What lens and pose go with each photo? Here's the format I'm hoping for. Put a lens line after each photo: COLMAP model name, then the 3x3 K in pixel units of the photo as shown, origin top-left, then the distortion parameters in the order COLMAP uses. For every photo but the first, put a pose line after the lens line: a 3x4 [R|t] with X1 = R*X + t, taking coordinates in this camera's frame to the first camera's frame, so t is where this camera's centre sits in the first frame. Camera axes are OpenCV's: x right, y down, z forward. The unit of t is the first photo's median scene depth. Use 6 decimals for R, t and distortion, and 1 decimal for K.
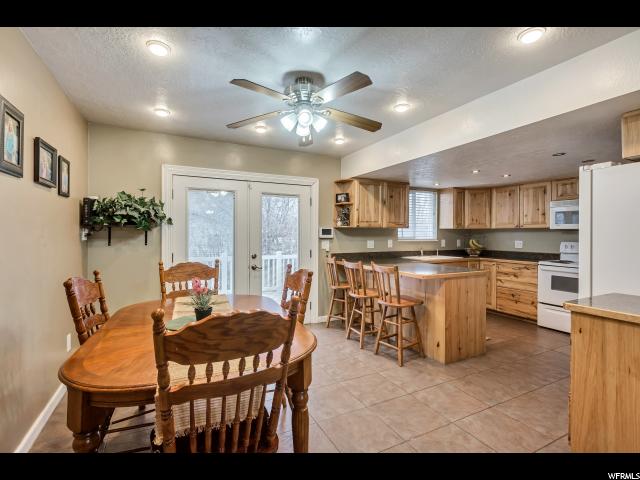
lens RADIAL K [[307.0, 0, 317.3], [0, 307.0, 233.6], [0, 0, 1]] dist [-0.002725, 0.000727]
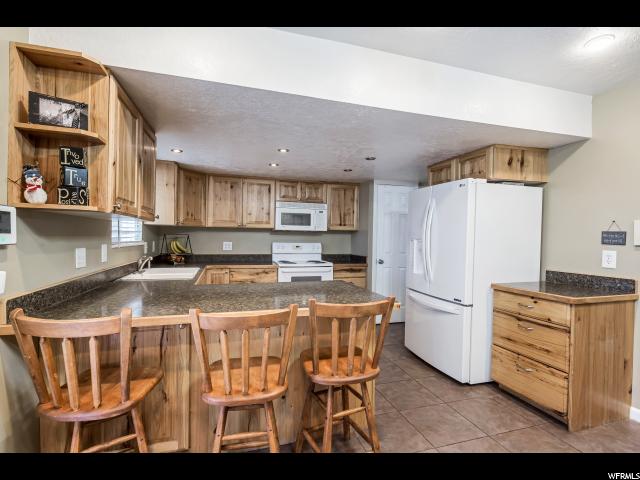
lens RADIAL K [[307.0, 0, 323.5], [0, 307.0, 241.8], [0, 0, 1]] dist [-0.002725, 0.000727]
pose [[0.150036, -0.018682, 0.988504, -0.182077], [-0.015636, 0.999652, 0.021266, 0.000886], [-0.988557, -0.018647, 0.149692, 0.689995]]
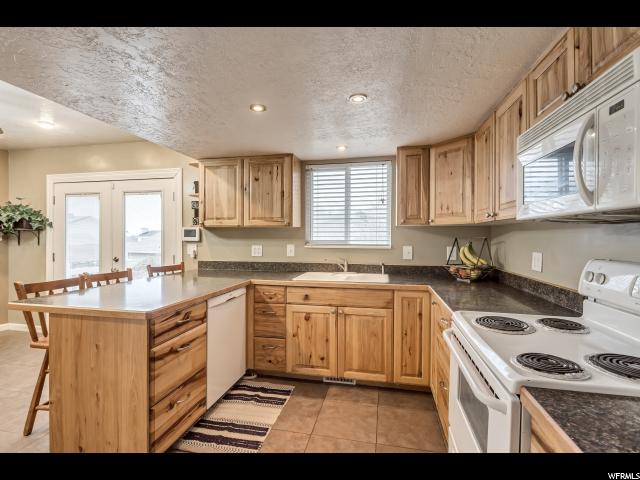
lens RADIAL K [[307.0, 0, 315.0], [0, 307.0, 237.6], [0, 0, 1]] dist [-0.002725, 0.000727]
pose [[0.771669, 0.003908, -0.636013, 0.787448], [0.002414, 0.999956, 0.009073, -0.000401], [0.636020, -0.008537, 0.771625, 0.589964]]
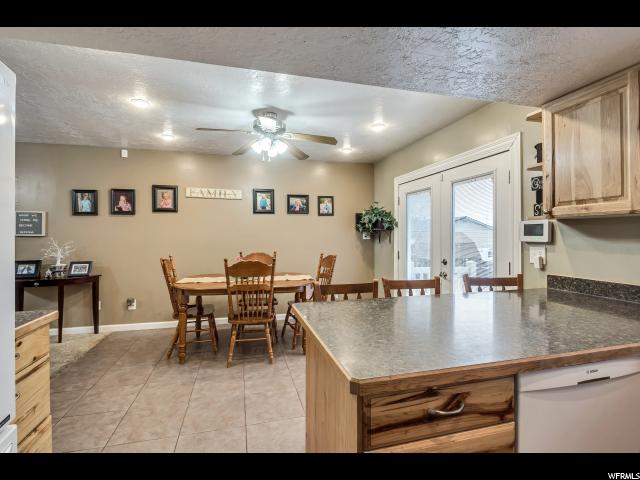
lens RADIAL K [[307.0, 0, 323.6], [0, 307.0, 233.2], [0, 0, 1]] dist [-0.002725, 0.000727]
pose [[-0.203893, -0.006679, -0.978970, 0.596286], [0.008900, 0.999923, -0.008676, 0.001468], [0.978953, -0.010482, -0.203818, 0.762262]]
